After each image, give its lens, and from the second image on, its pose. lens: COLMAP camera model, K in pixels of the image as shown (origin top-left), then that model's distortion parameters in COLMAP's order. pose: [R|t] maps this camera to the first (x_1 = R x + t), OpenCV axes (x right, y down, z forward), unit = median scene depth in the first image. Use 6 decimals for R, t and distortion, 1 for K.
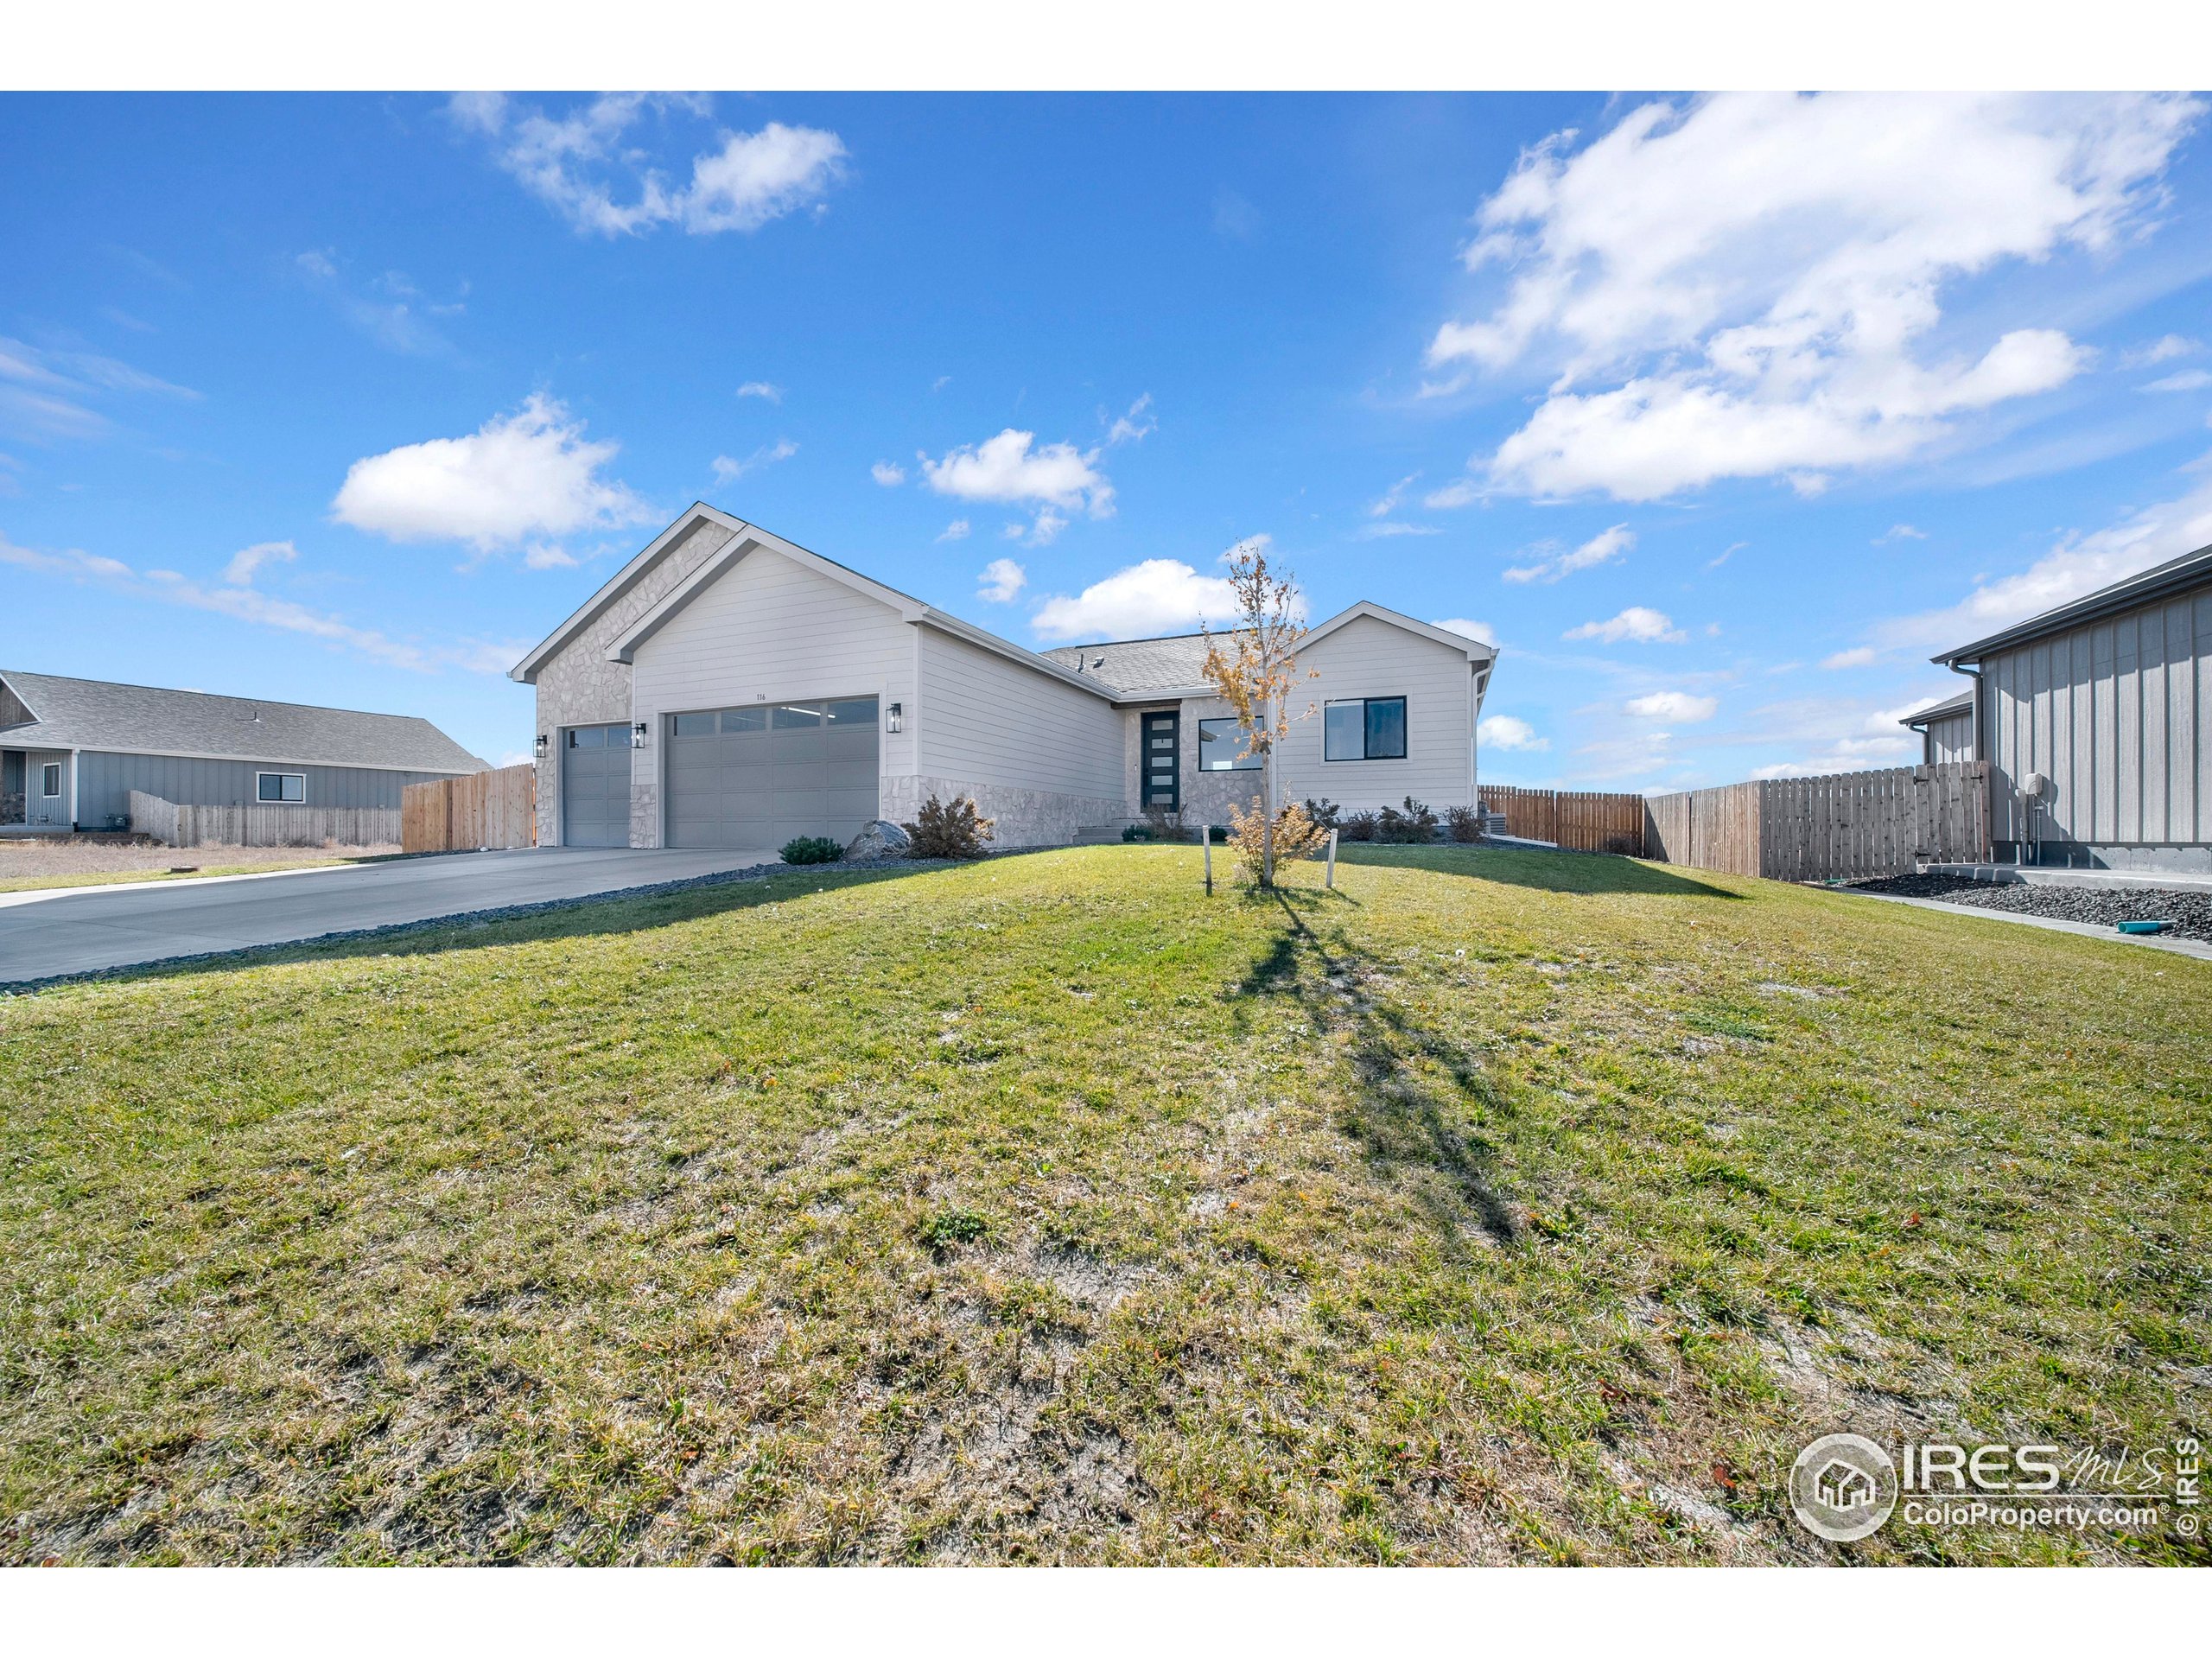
lens RADIAL K [[784.0, 0, 1106.1], [0, 784.0, 830.6], [0, 0, 1]] dist [-0.003014, 0.000105]
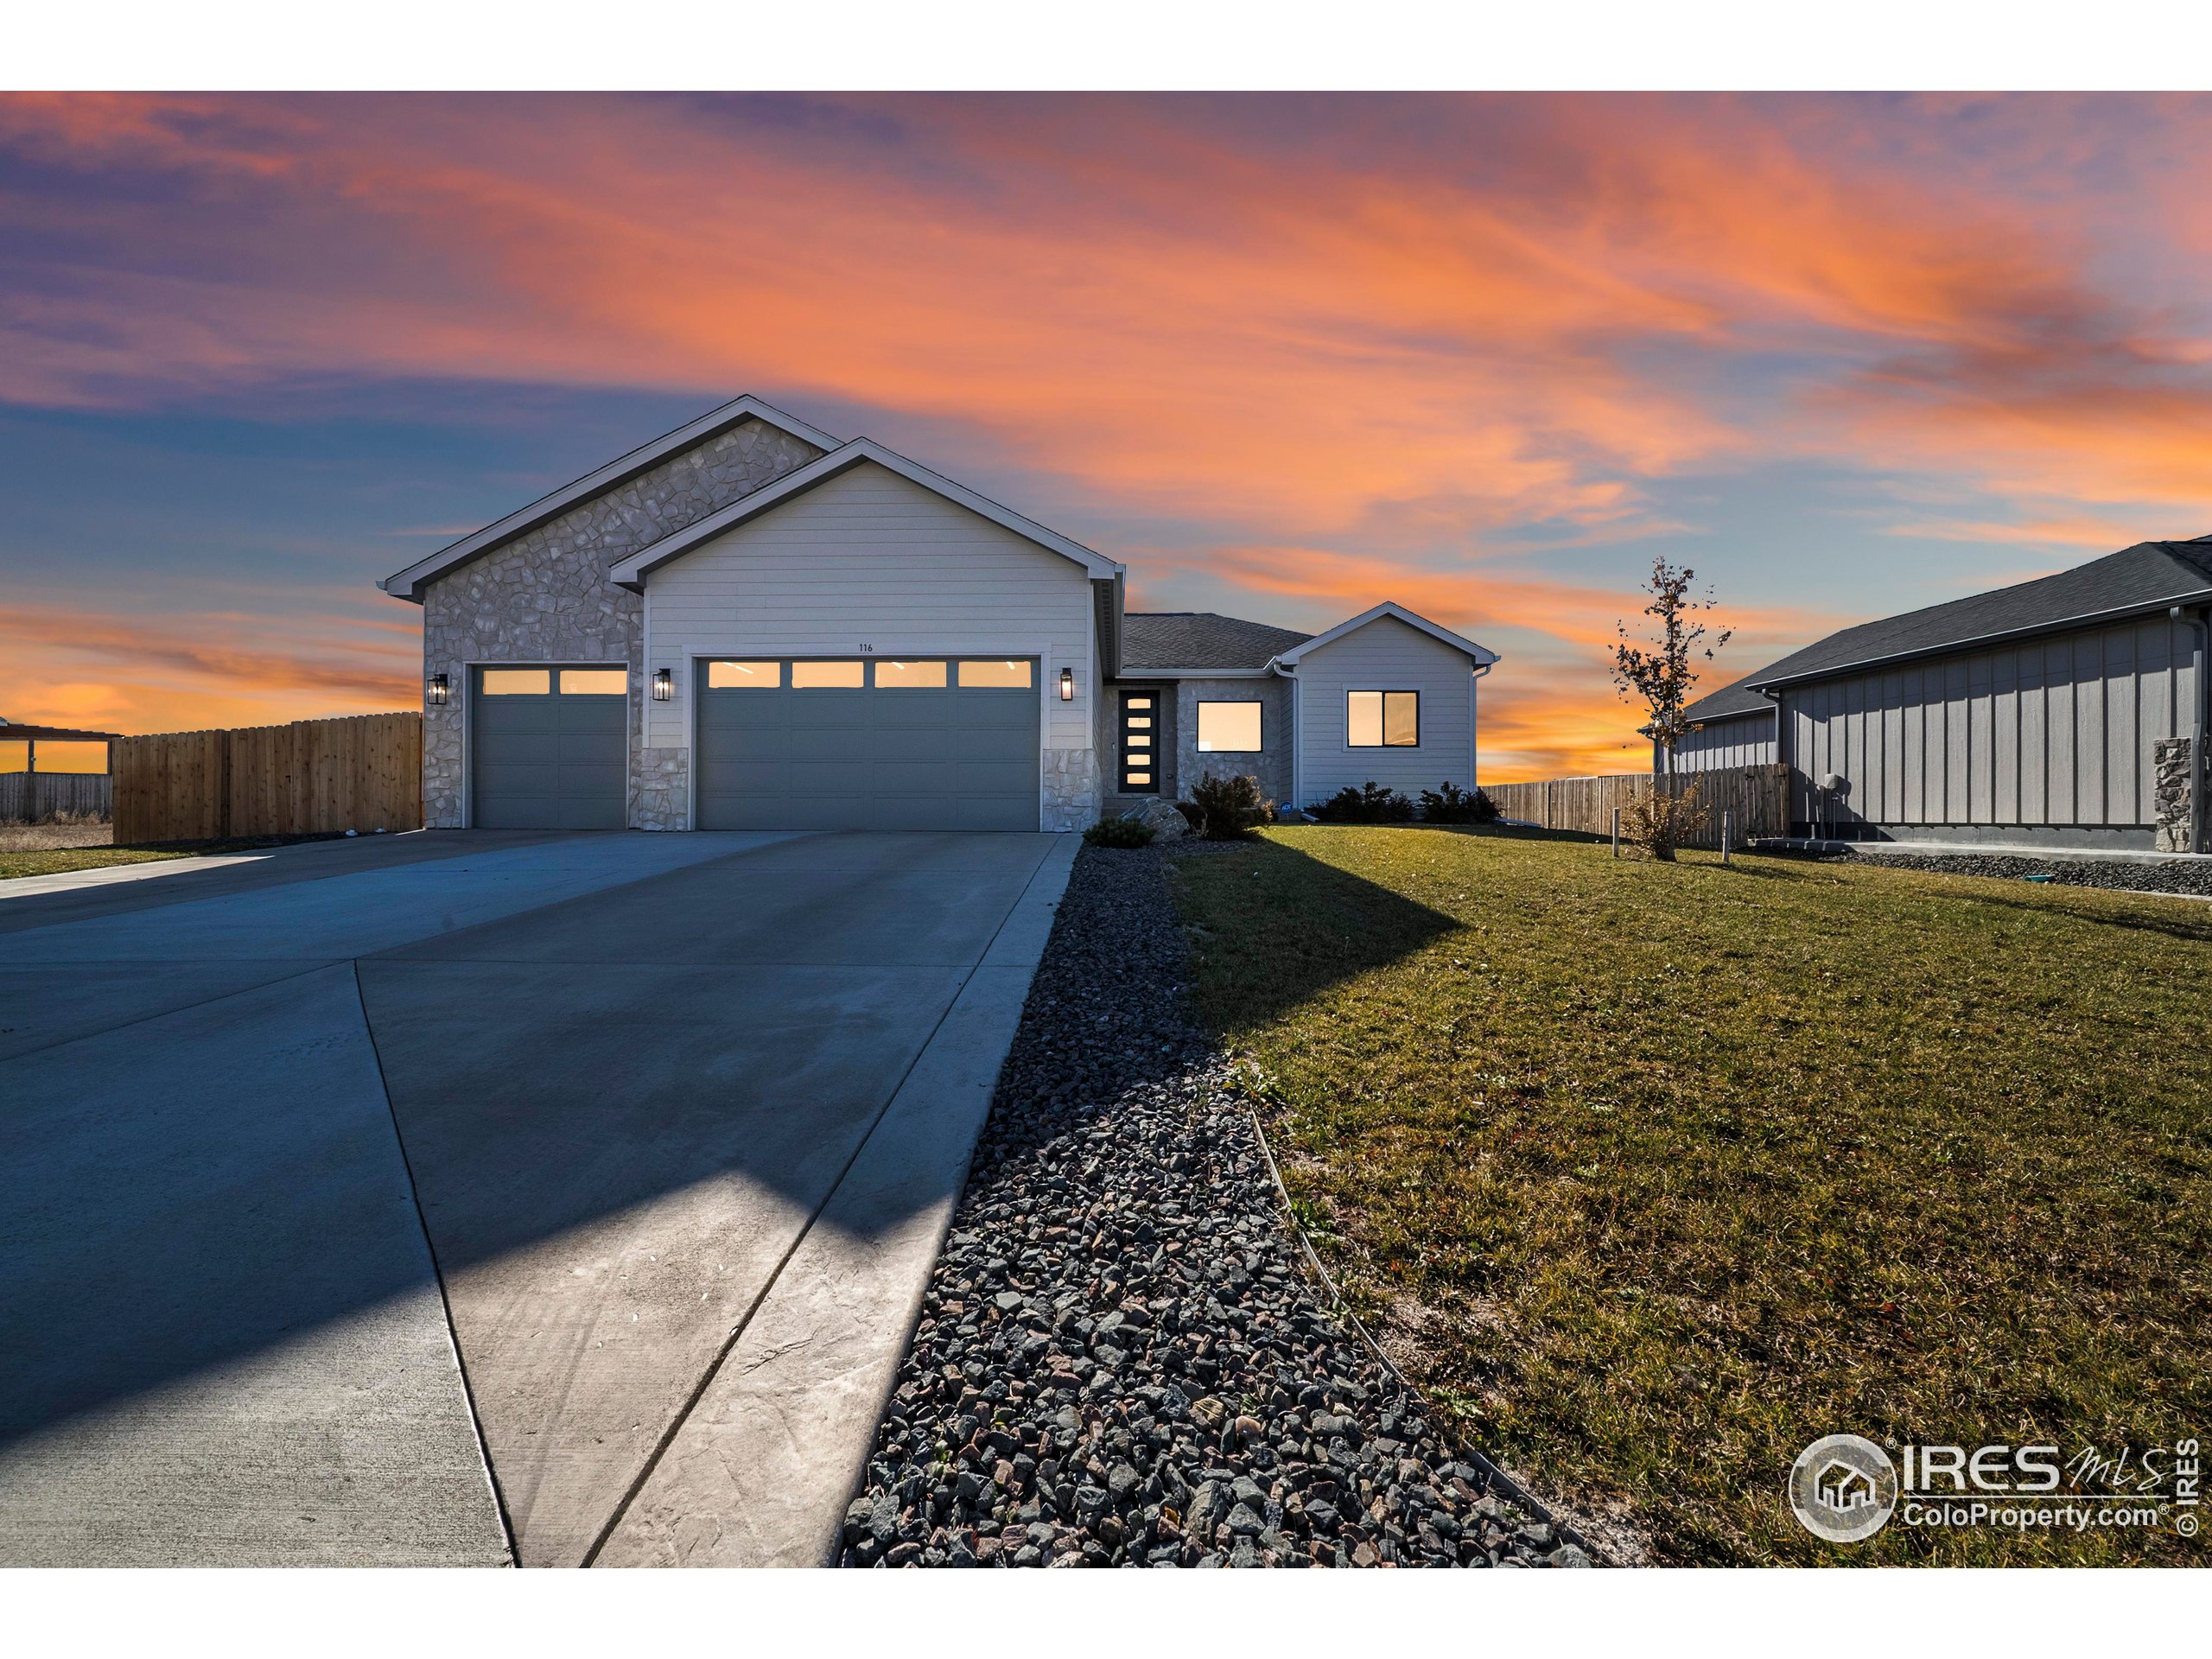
lens RADIAL K [[784.0, 0, 1094.6], [0, 784.0, 808.8], [0, 0, 1]] dist [-0.003014, 0.000105]
pose [[0.935115, 0.006012, 0.354293, -0.541657], [-0.005619, 0.999982, -0.002138, 0.000244], [-0.354300, 0.000009, 0.935132, 0.153285]]
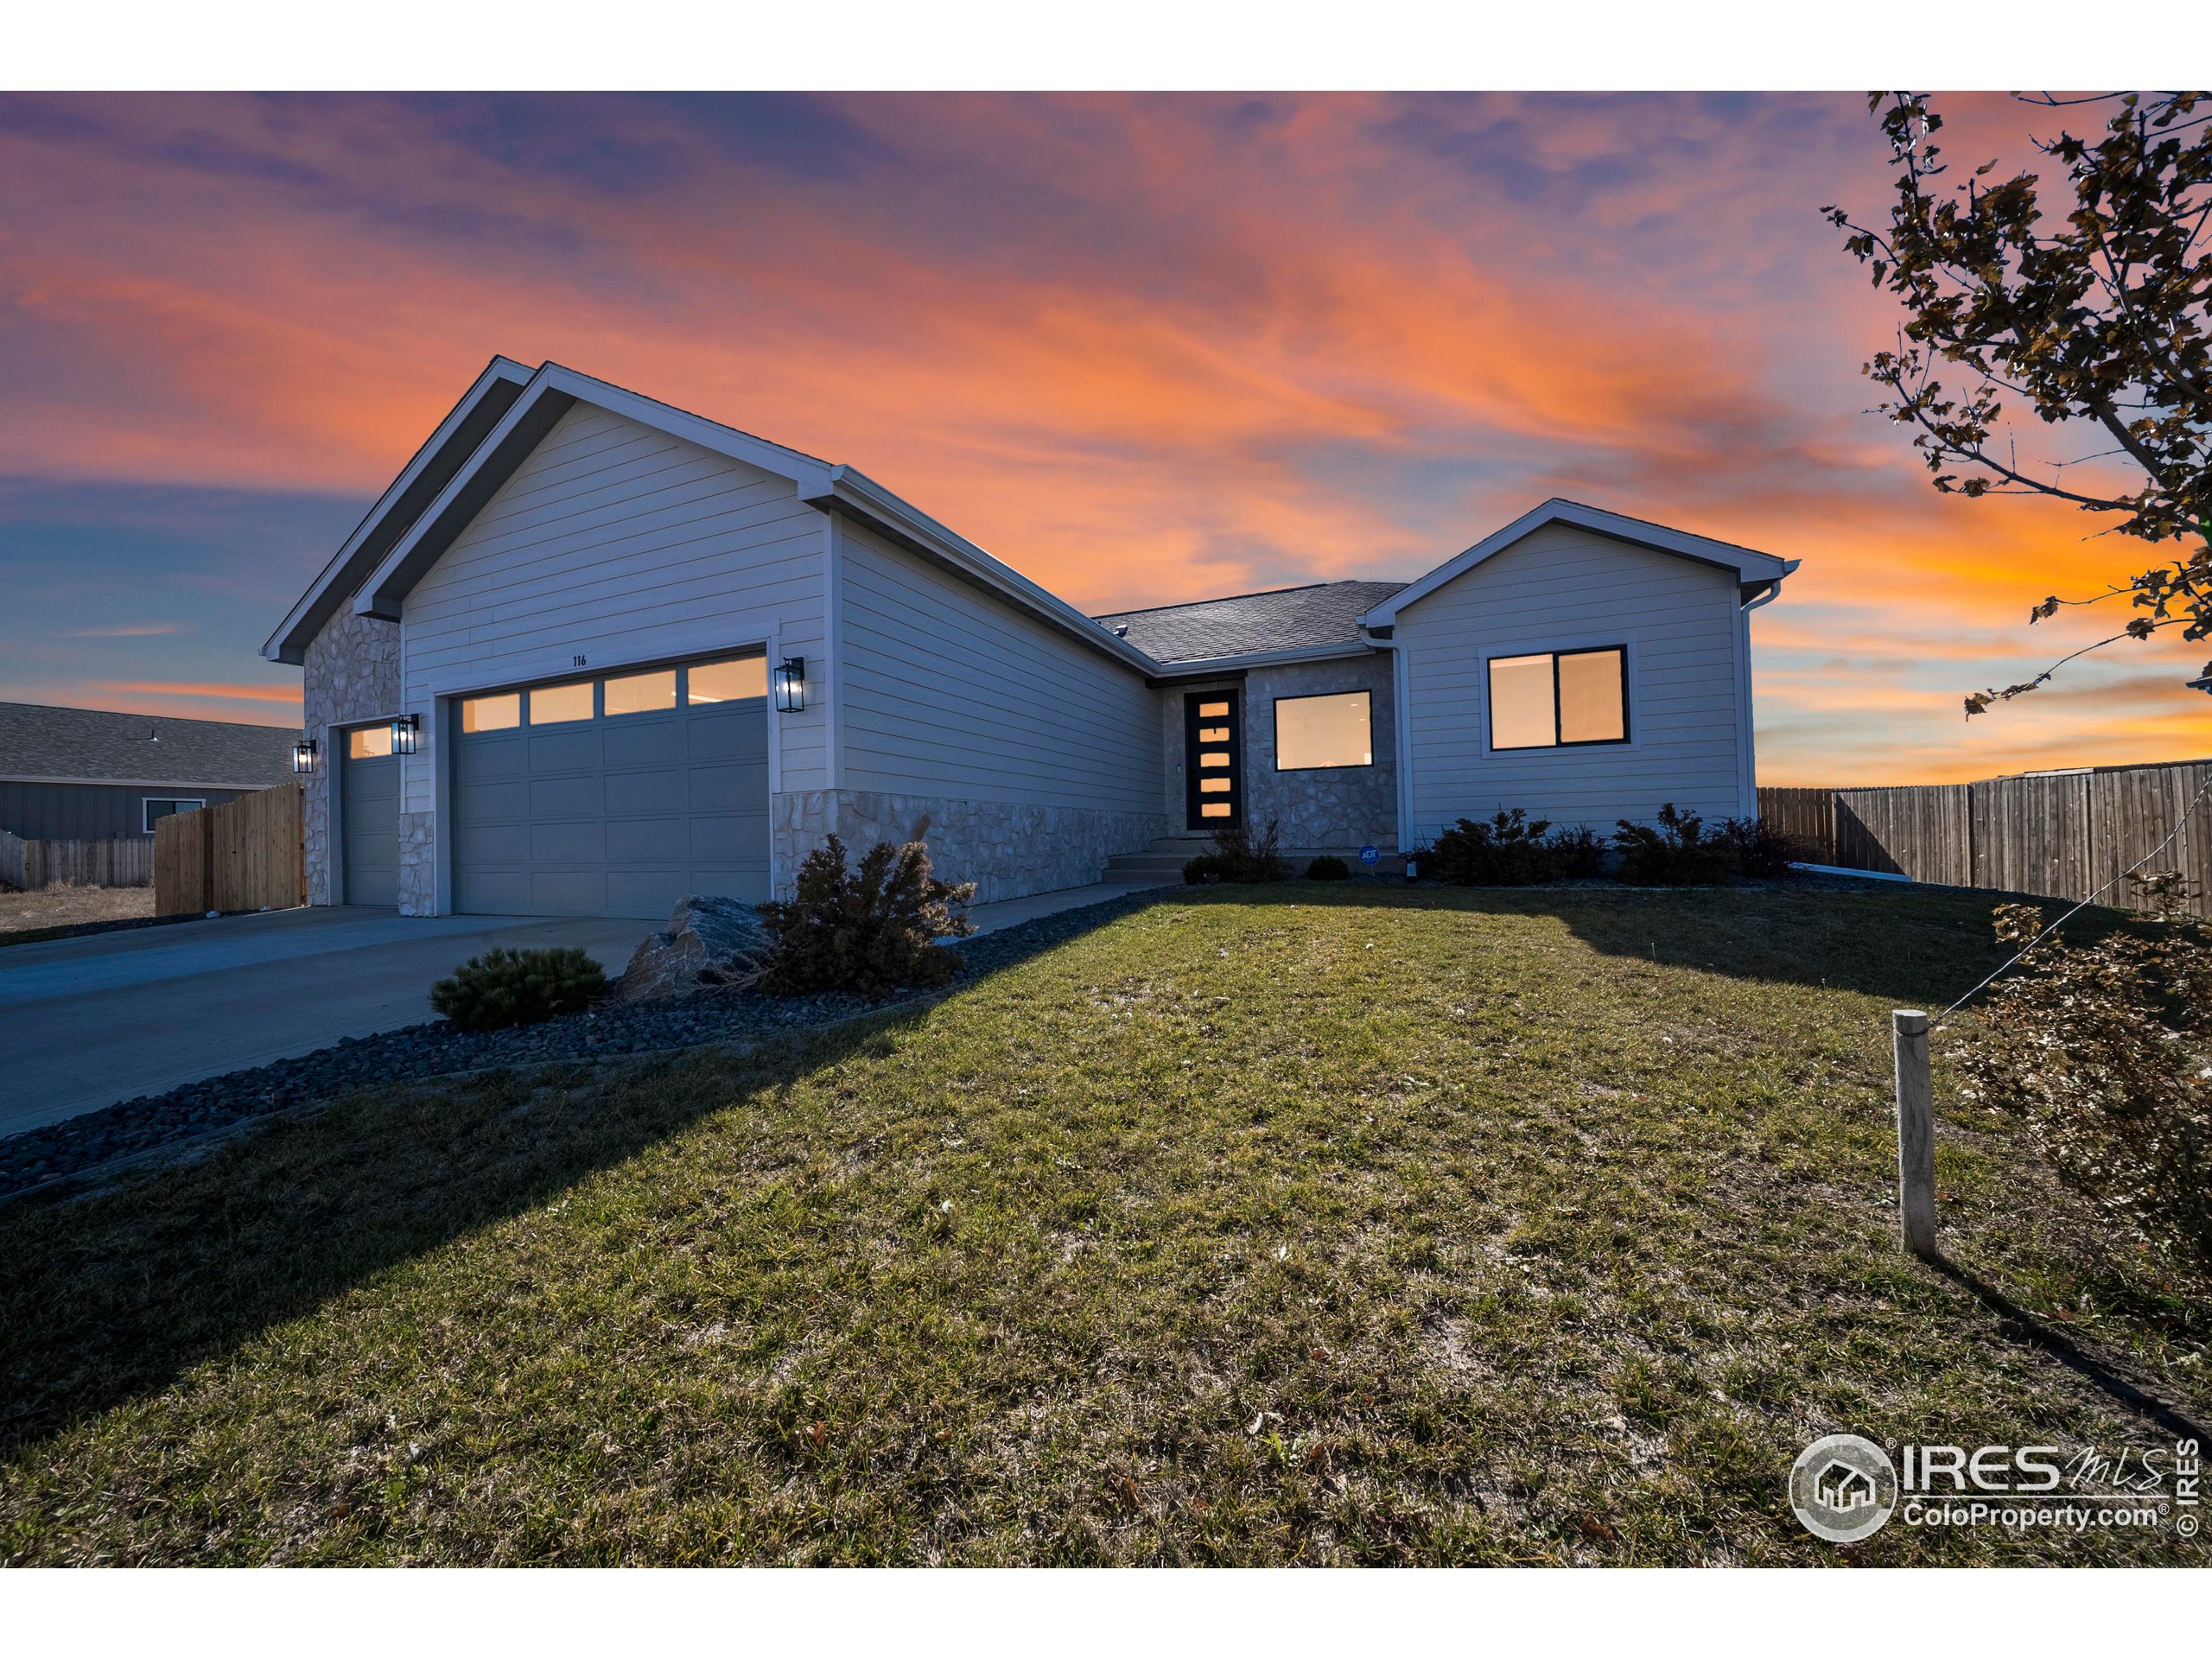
lens RADIAL K [[758.5, 0, 1099.2], [0, 758.5, 826.9], [0, 0, 1]] dist [-0.002483, 0.000037]
pose [[0.999724, -0.022616, -0.006387, -0.055064], [0.022567, 0.999717, -0.007534, -0.035774], [0.006555, 0.007388, 0.999951, 0.470357]]
